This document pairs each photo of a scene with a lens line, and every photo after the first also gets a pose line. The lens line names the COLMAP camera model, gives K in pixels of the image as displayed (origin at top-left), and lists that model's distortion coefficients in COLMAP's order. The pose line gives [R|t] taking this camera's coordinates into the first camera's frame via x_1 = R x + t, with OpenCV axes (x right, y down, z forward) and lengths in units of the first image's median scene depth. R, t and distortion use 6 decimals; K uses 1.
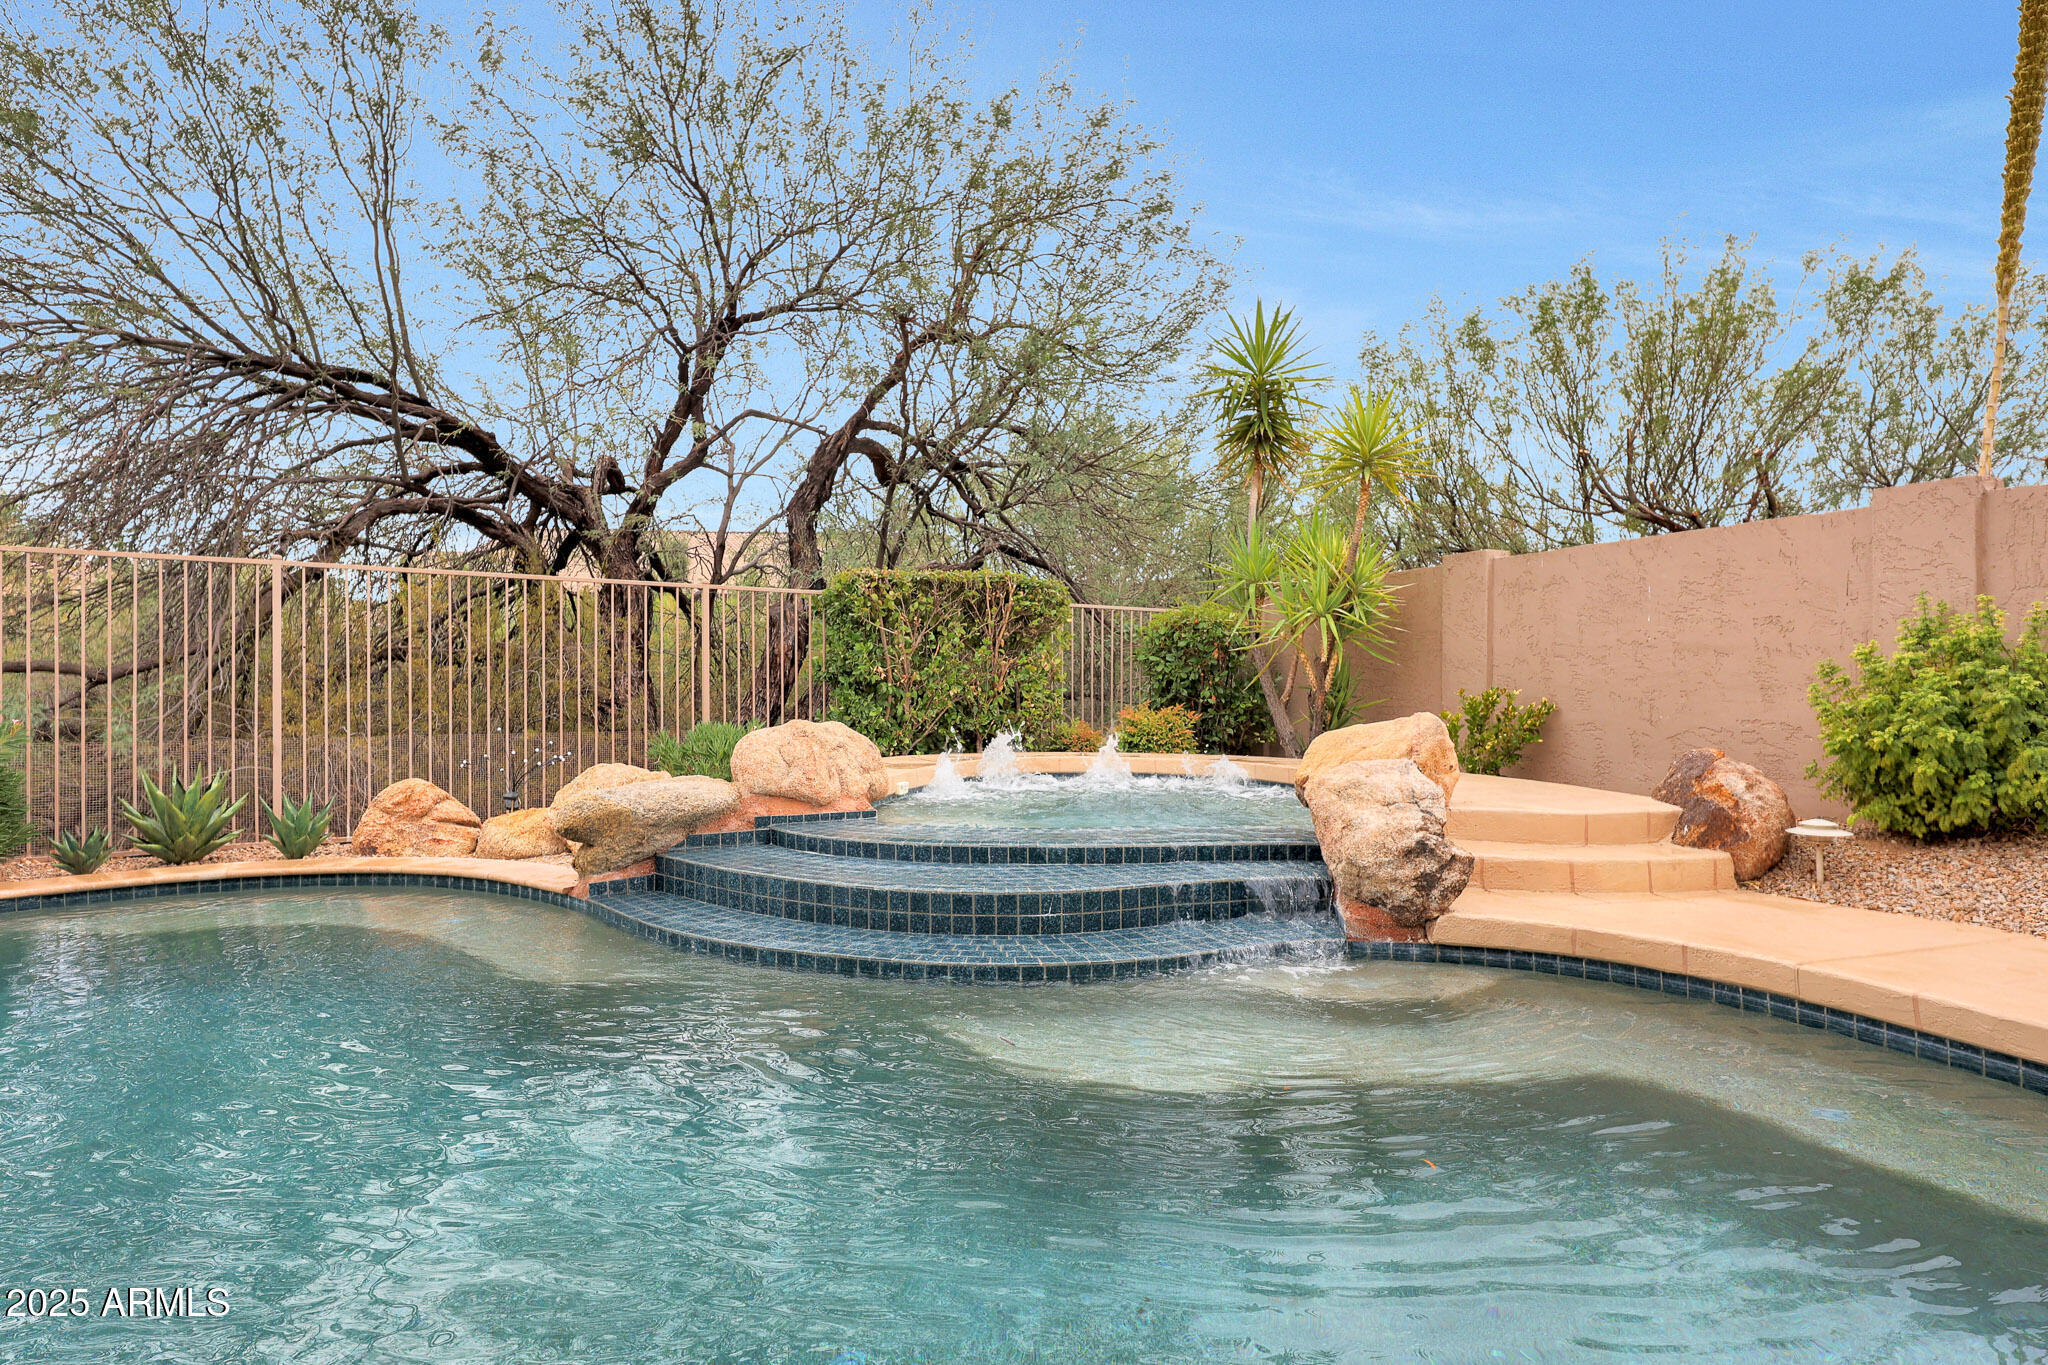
lens RADIAL K [[1110.8, 0, 1021.6], [0, 1110.8, 683.7], [0, 0, 1]] dist [-0.000616, 0.000193]
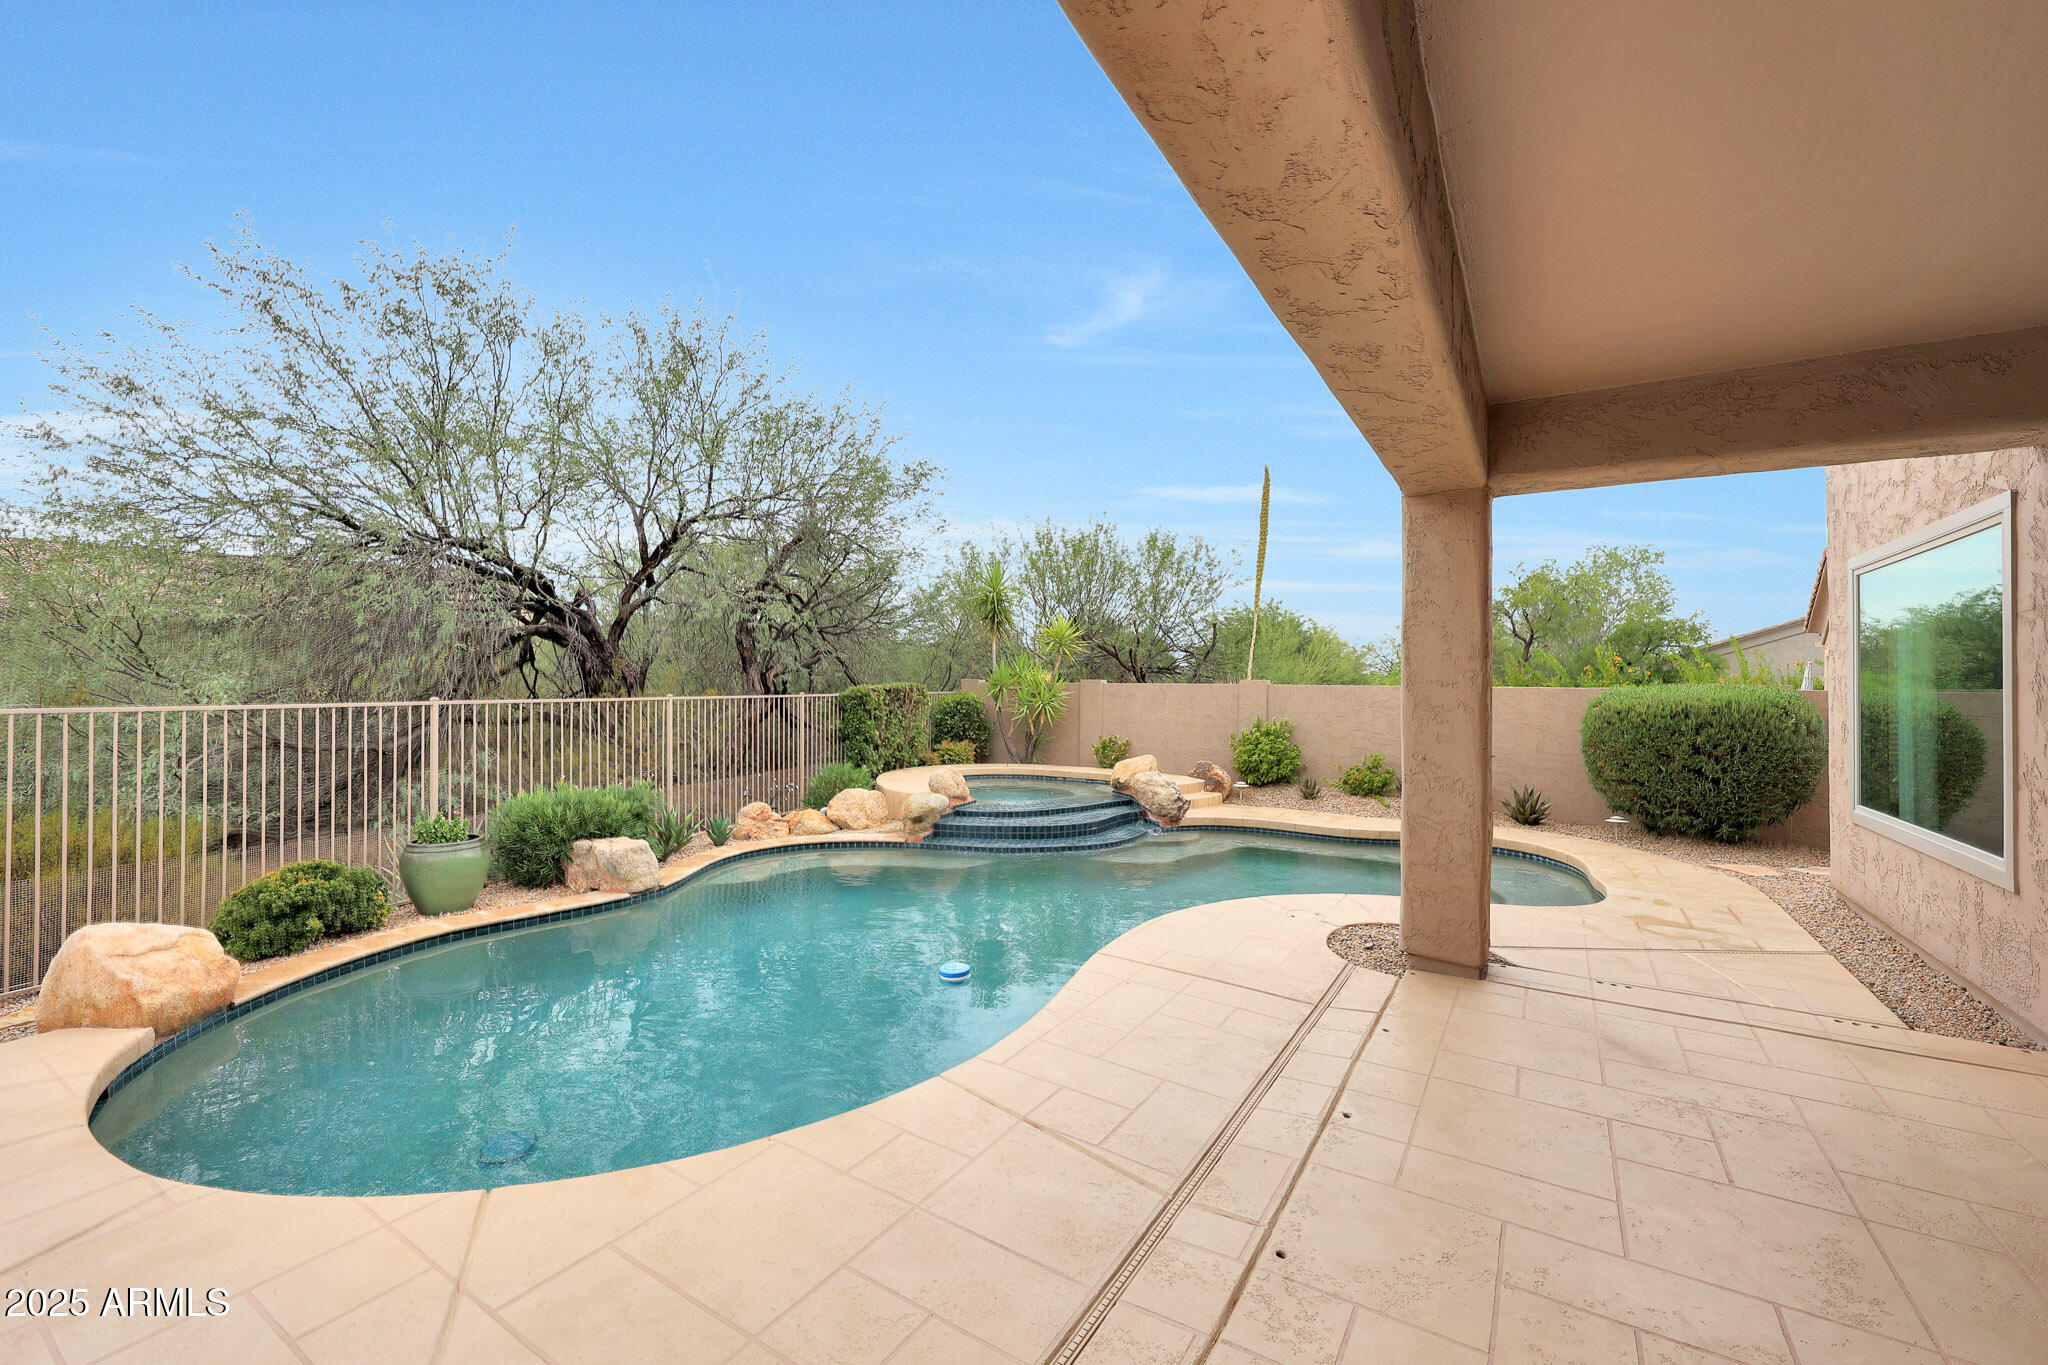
lens RADIAL K [[841.7, 0, 1020.8], [0, 841.7, 674.7], [0, 0, 1]] dist [-0.001806, -0.000085]
pose [[0.825755, 0.006339, 0.563993, -1.225730], [-0.003572, 0.999976, -0.006009, -0.178625], [-0.564017, 0.002947, 0.825758, -0.724376]]
